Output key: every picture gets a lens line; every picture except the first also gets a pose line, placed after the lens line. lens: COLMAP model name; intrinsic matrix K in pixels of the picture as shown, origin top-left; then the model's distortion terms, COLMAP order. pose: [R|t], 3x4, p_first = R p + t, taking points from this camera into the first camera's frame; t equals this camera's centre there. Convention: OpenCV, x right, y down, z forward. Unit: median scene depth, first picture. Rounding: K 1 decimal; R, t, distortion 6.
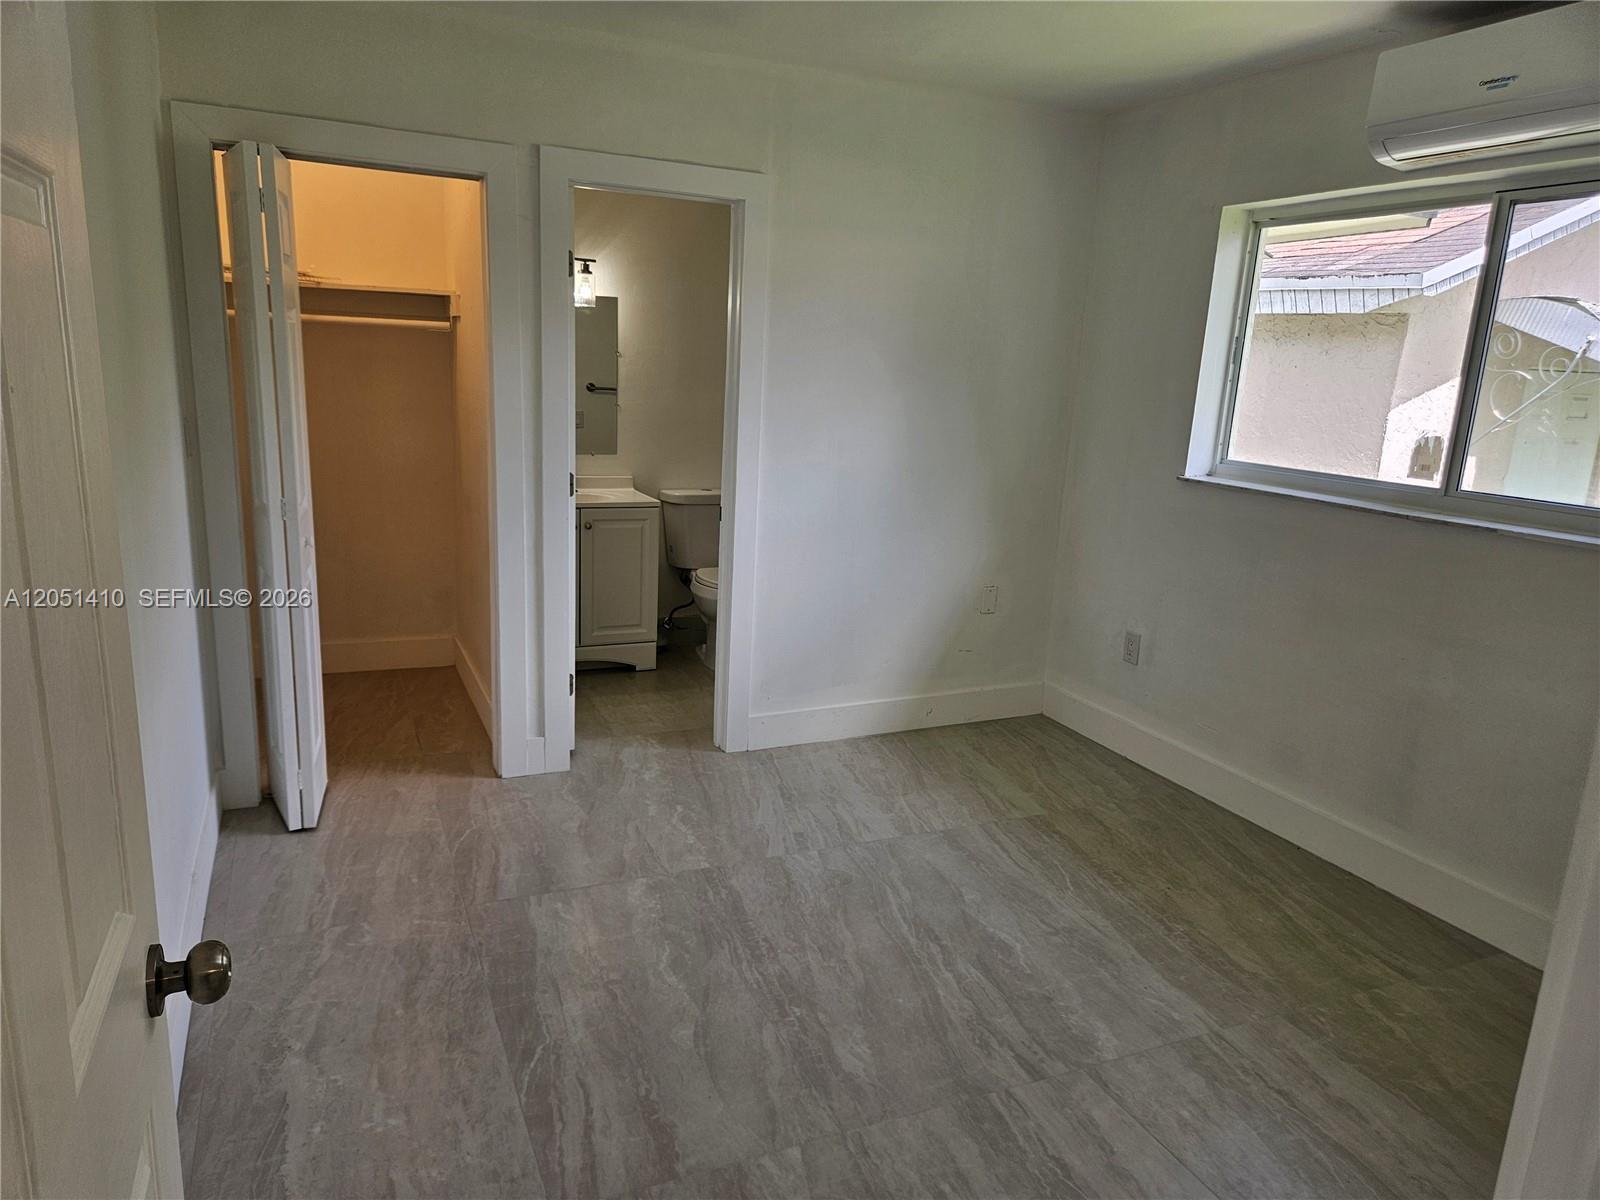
lens RADIAL K [[1086.2, 0, 782.6], [0, 1086.2, 598.1], [0, 0, 1]] dist [0.073259, -0.067001]
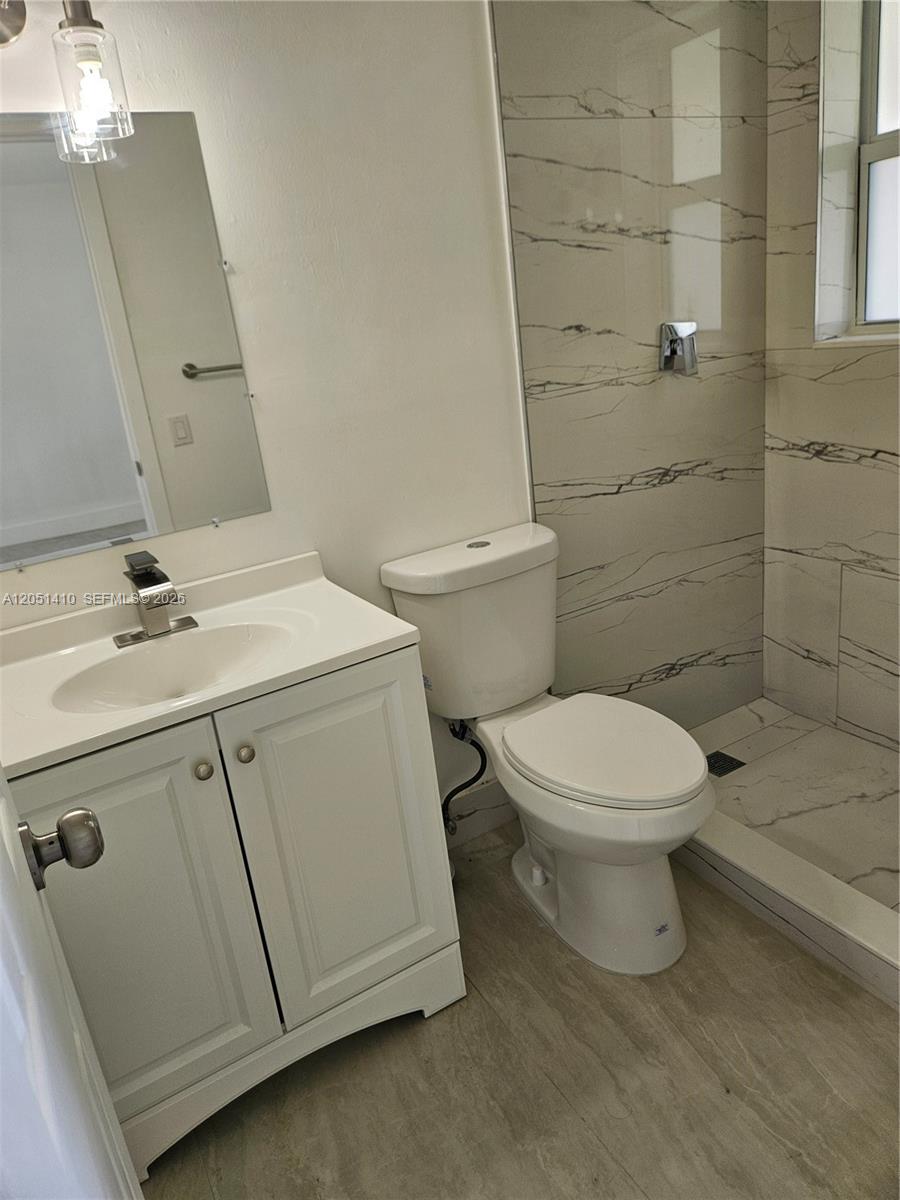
lens RADIAL K [[814.7, 0, 450.0], [0, 814.7, 600.0], [0, 0, 1]] dist [0.073259, -0.067001]
pose [[0.980327, -0.189074, 0.056664, -0.110029], [0.181597, 0.976456, 0.116427, -0.125260], [-0.077344, -0.103846, 0.991582, 0.679419]]
